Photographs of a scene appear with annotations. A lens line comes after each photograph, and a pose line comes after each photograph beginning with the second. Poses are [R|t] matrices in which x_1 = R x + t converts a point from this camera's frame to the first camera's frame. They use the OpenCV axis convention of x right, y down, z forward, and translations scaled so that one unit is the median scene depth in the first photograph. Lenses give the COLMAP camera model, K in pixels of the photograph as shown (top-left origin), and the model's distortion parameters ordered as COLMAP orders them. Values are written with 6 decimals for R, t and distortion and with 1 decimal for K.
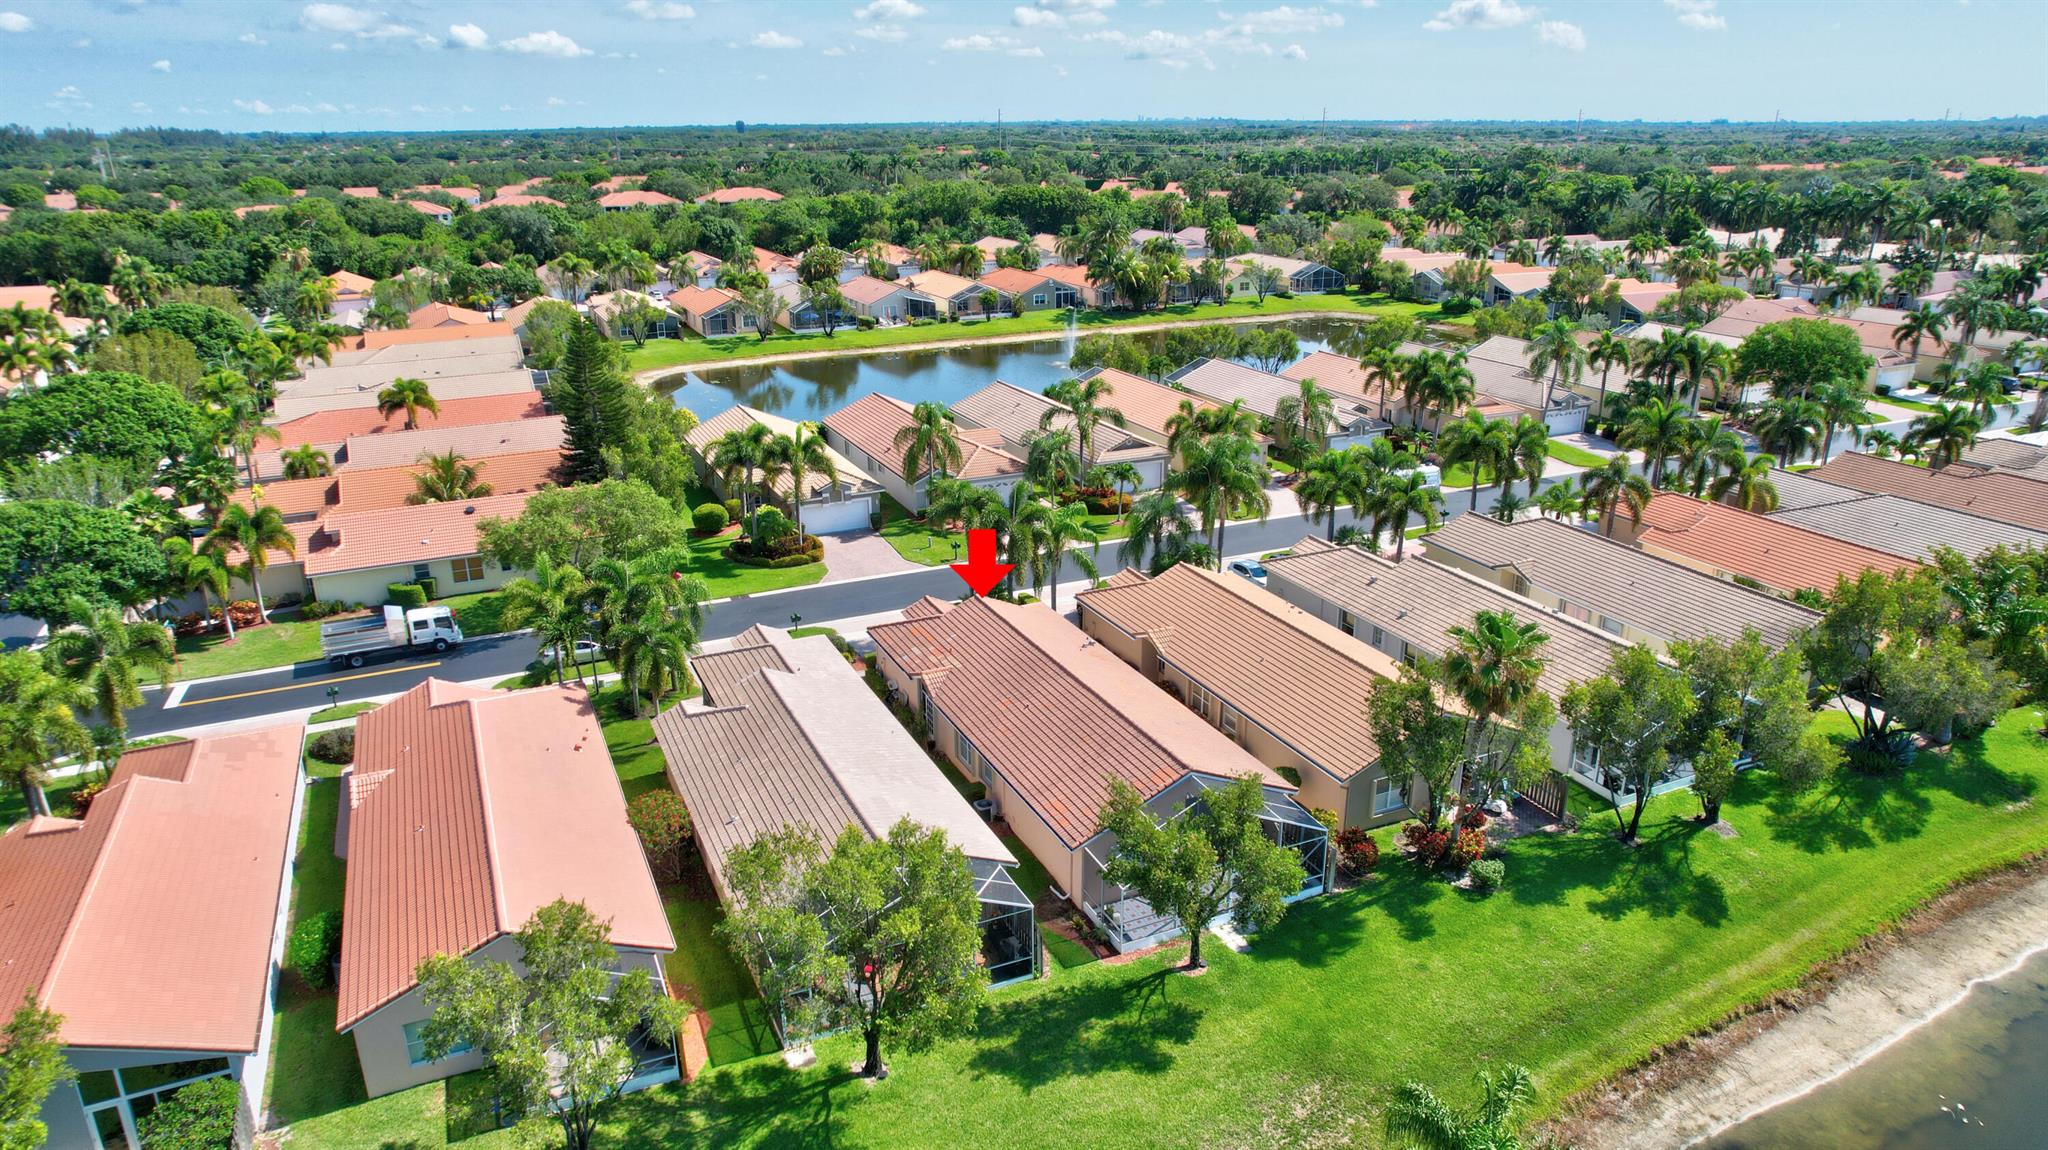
lens RADIAL K [[1311.4, 0, 1033.2], [0, 1311.4, 562.7], [0, 0, 1]] dist [-0.079193, 0.073842]
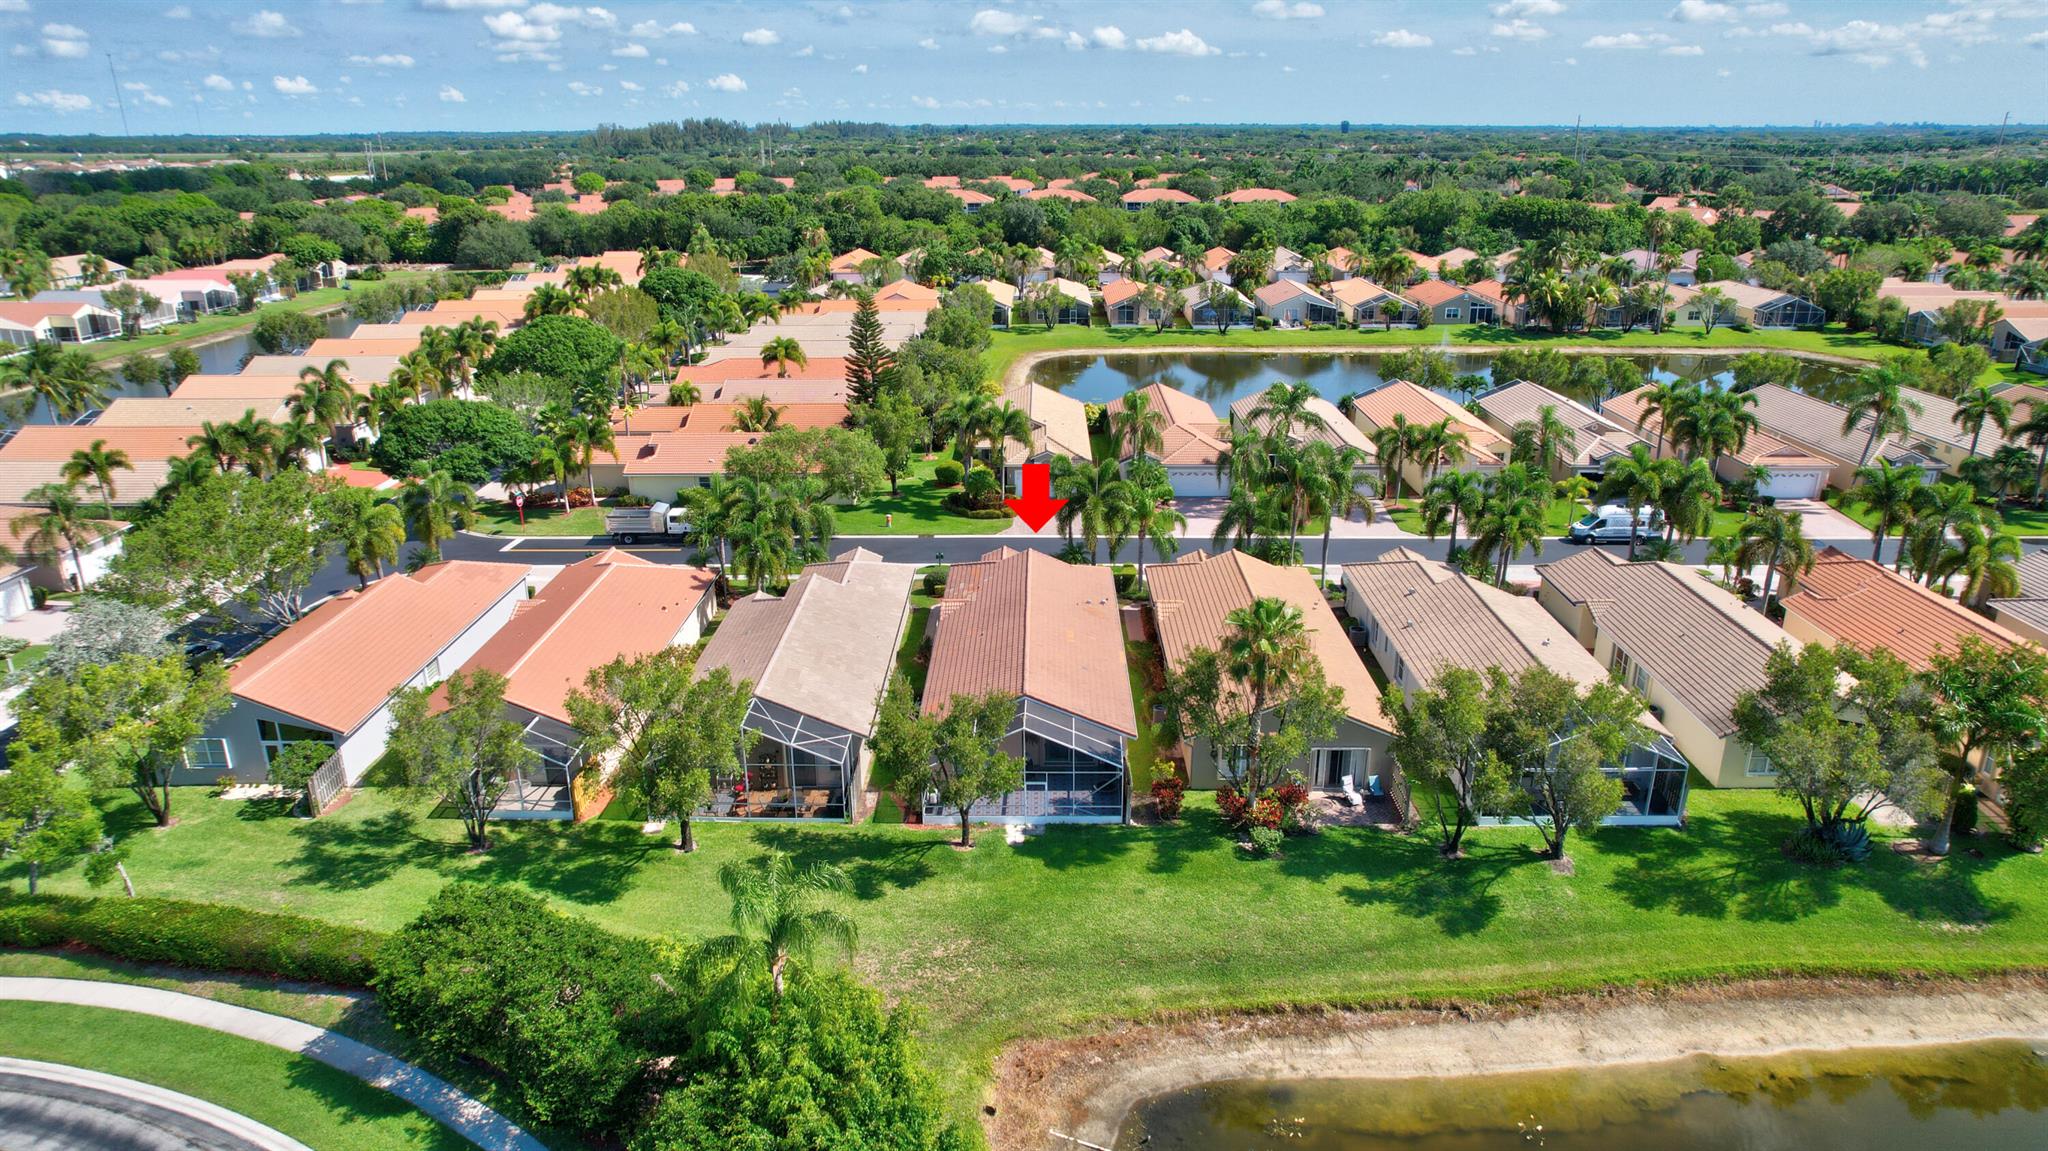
lens RADIAL K [[1311.4, 0, 1035.0], [0, 1311.4, 571.2], [0, 0, 1]] dist [-0.079193, 0.073842]
pose [[0.903939, 0.142146, -0.403348, 0.271698], [-0.139555, 0.989560, 0.035982, 0.000964], [0.404251, 0.023763, 0.914339, -0.043217]]
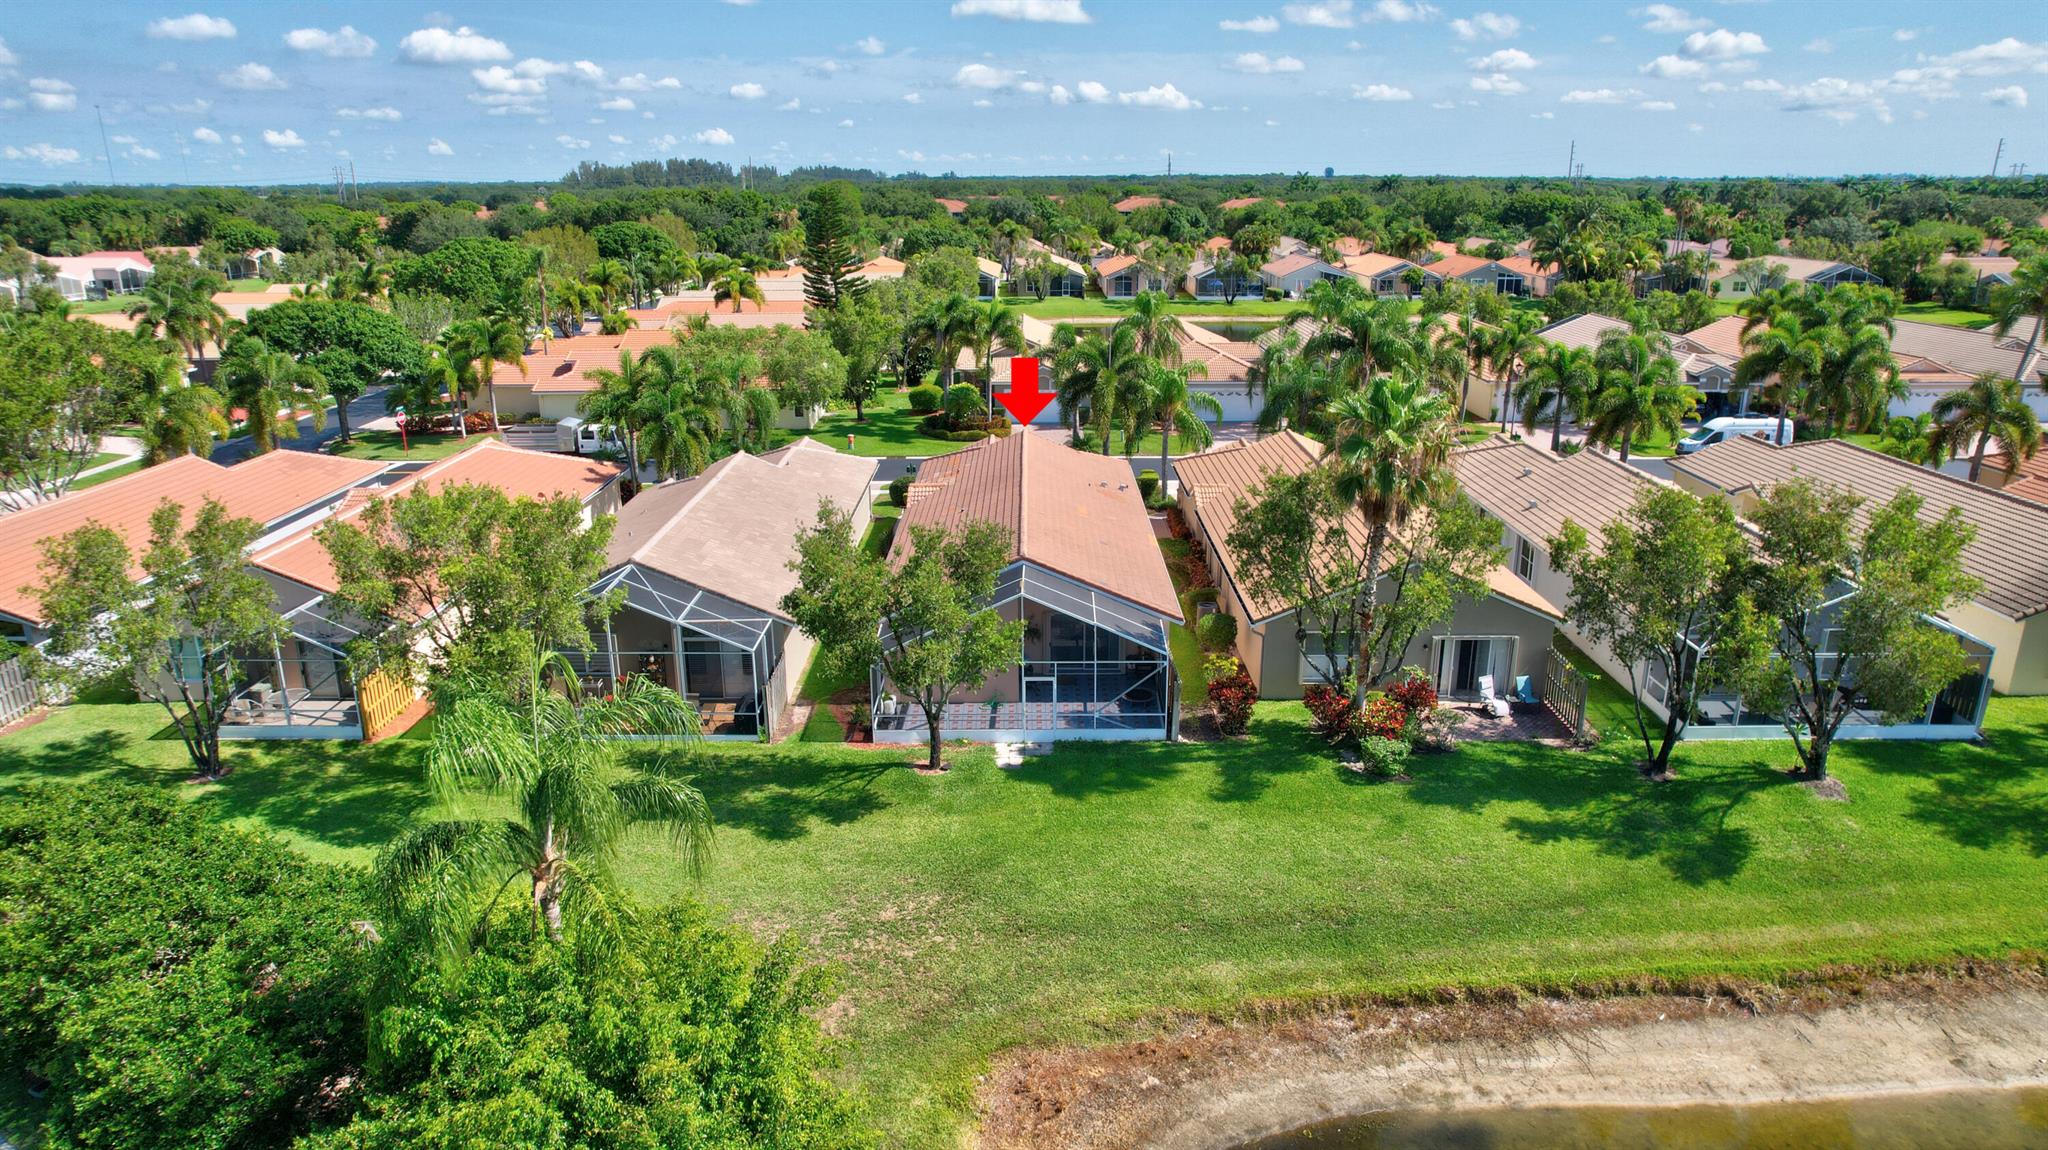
lens RADIAL K [[1311.4, 0, 1031.0], [0, 1311.4, 577.9], [0, 0, 1]] dist [-0.079193, 0.073842]
pose [[0.907262, 0.124540, -0.401703, 0.209582], [-0.135006, 0.990842, 0.002274, 0.076818], [0.398308, 0.052169, 0.915767, 0.111337]]
